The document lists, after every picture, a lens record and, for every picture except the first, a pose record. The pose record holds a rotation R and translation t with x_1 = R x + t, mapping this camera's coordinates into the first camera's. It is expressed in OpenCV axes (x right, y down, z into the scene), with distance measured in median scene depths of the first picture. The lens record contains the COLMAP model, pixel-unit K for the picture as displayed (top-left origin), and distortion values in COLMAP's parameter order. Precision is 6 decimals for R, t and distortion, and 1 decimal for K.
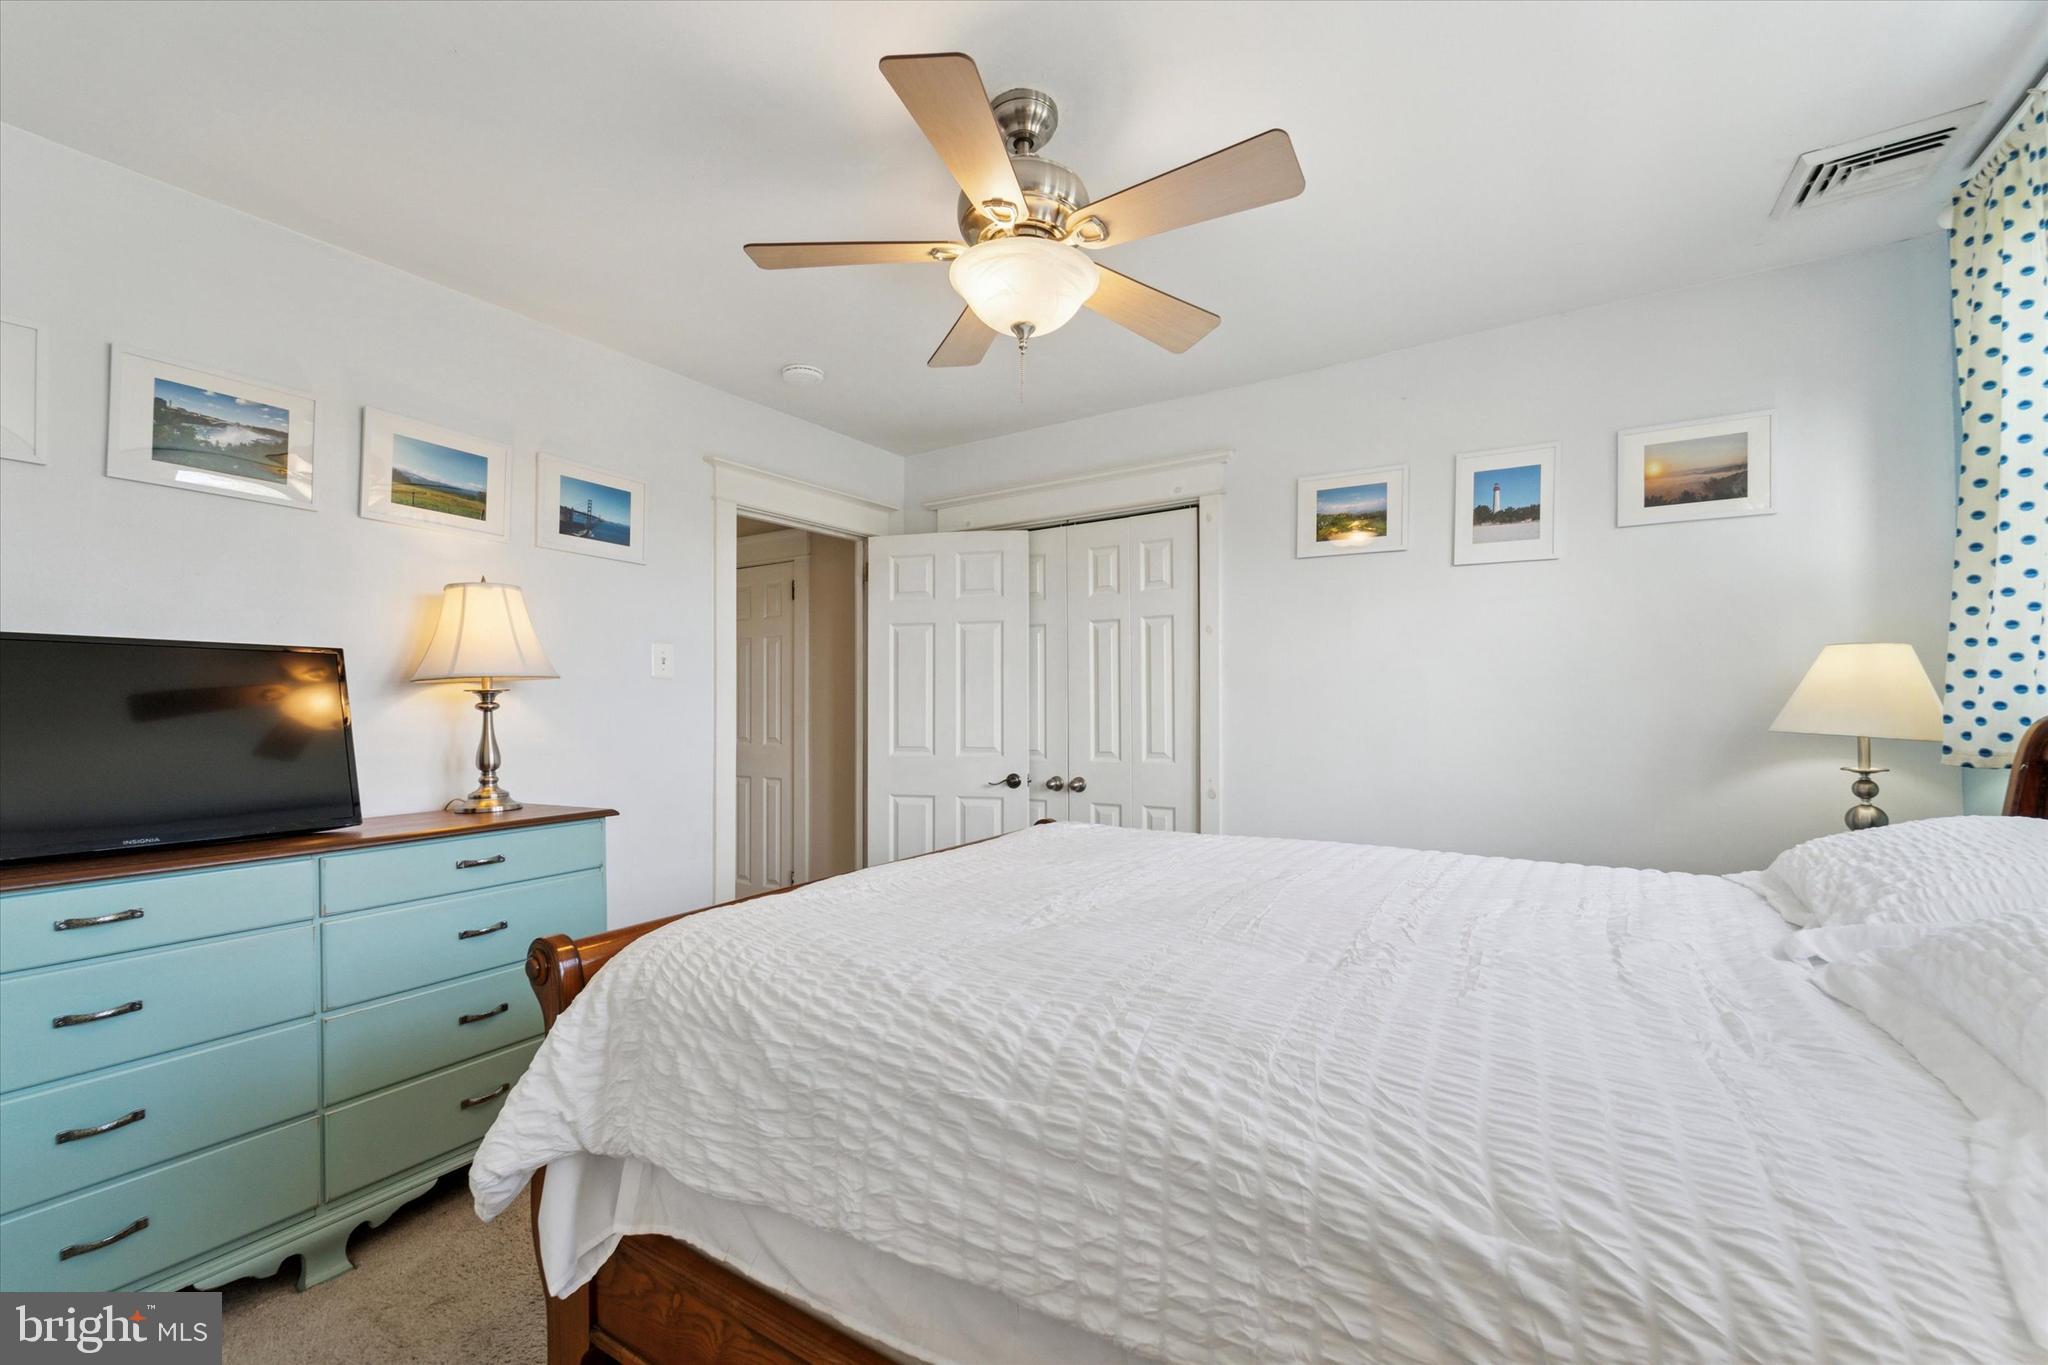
lens RADIAL K [[828.6, 0, 1039.6], [0, 828.6, 696.1], [0, 0, 1]] dist [0.002511, -0.002474]
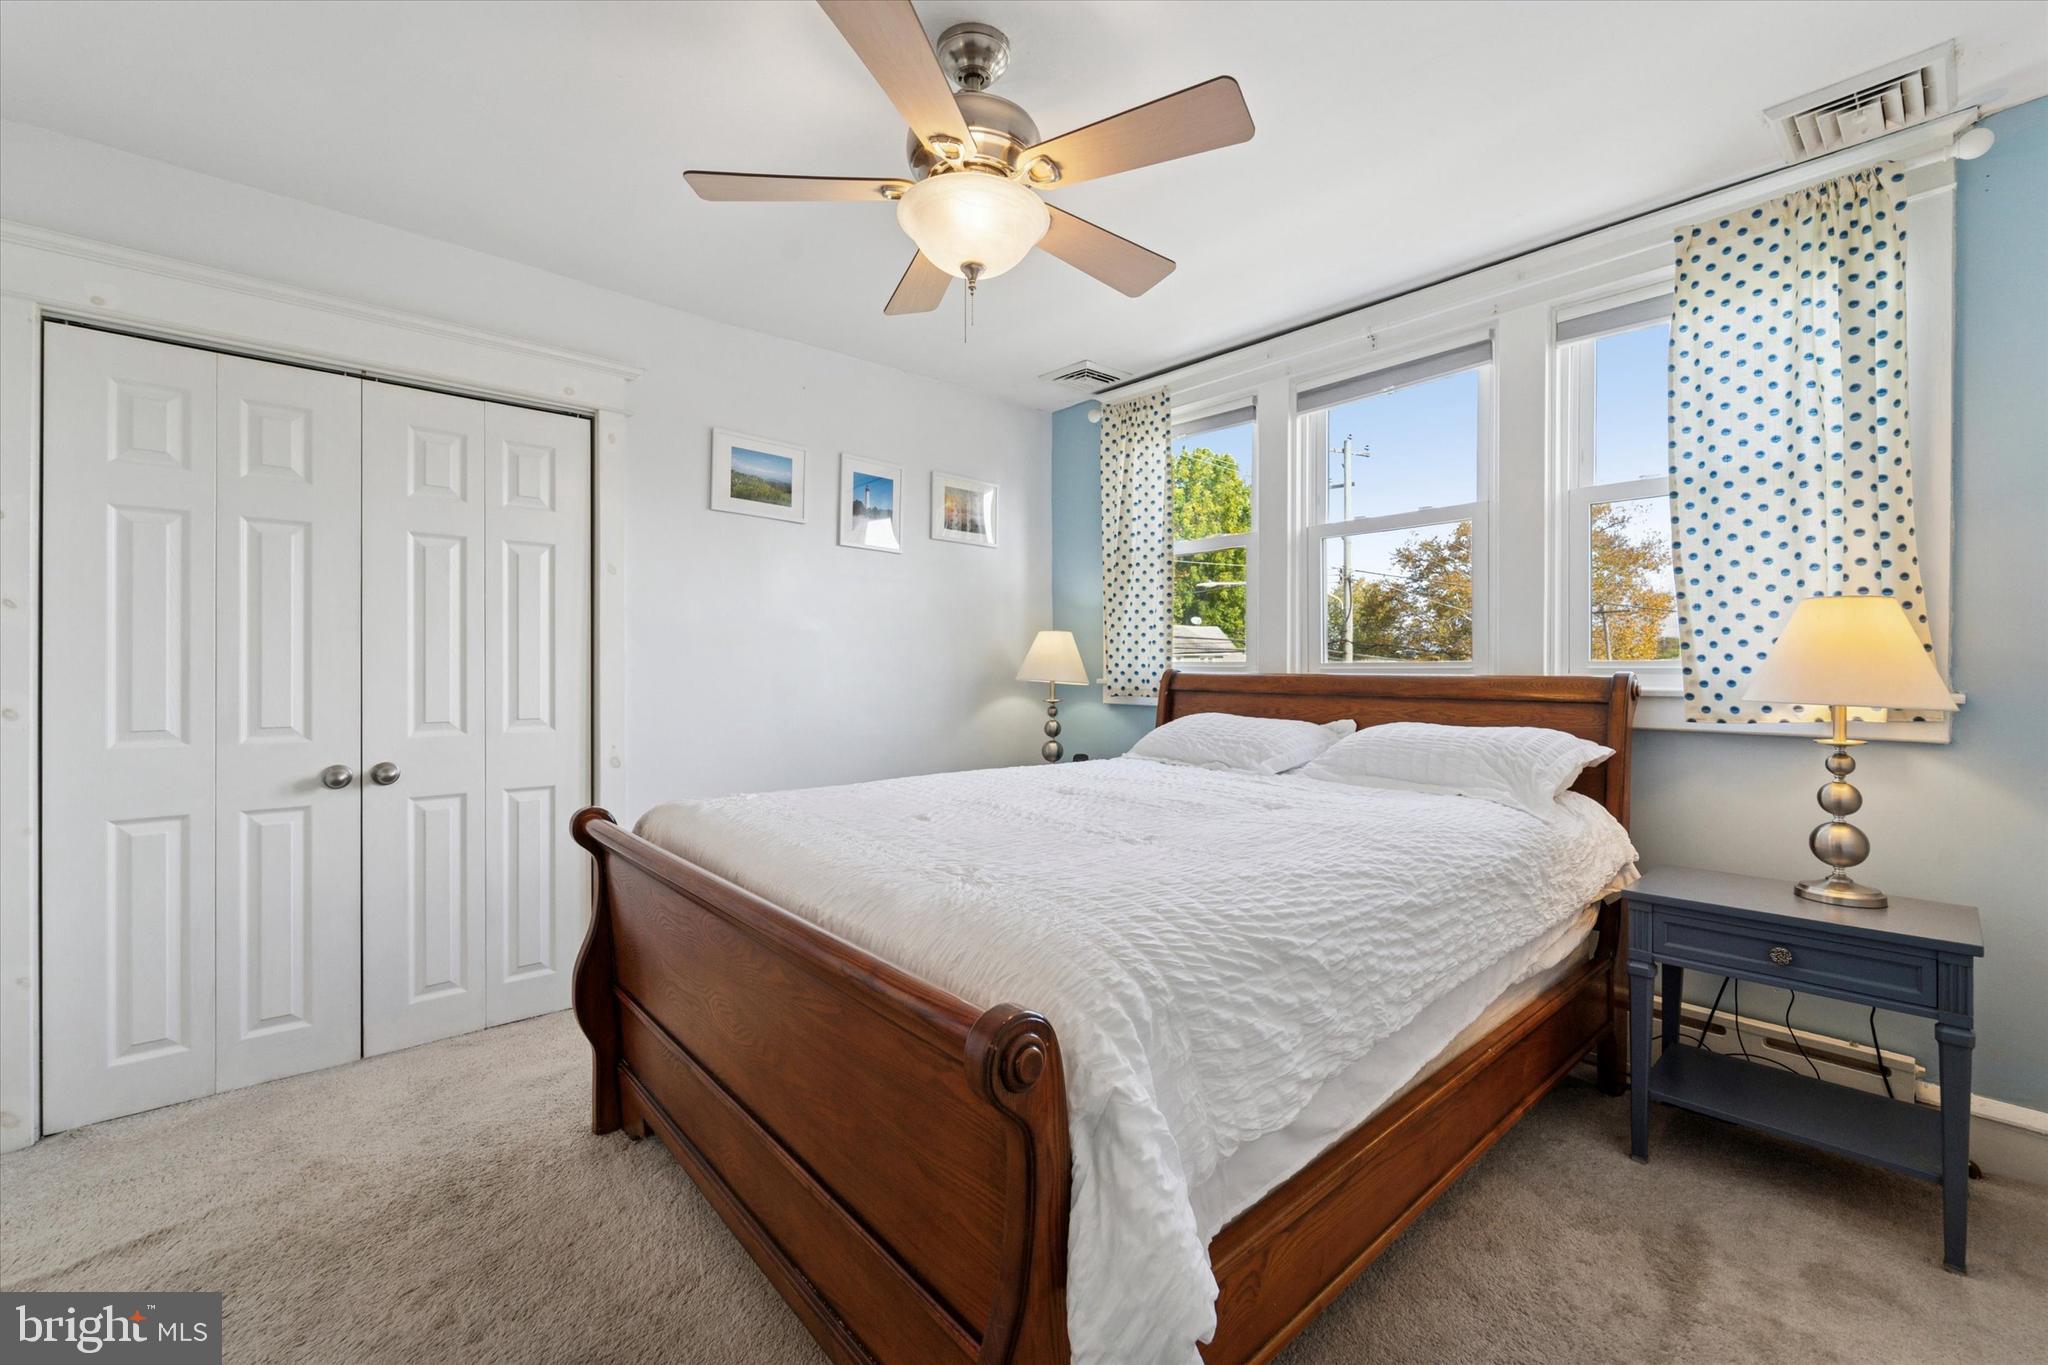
lens RADIAL K [[828.6, 0, 1038.8], [0, 828.6, 674.2], [0, 0, 1]] dist [0.002511, -0.002474]
pose [[0.279771, 0.000427, 0.960067, -0.754102], [-0.018255, 0.999821, 0.004875, 0.022245], [-0.959893, -0.018890, 0.279729, 0.518766]]
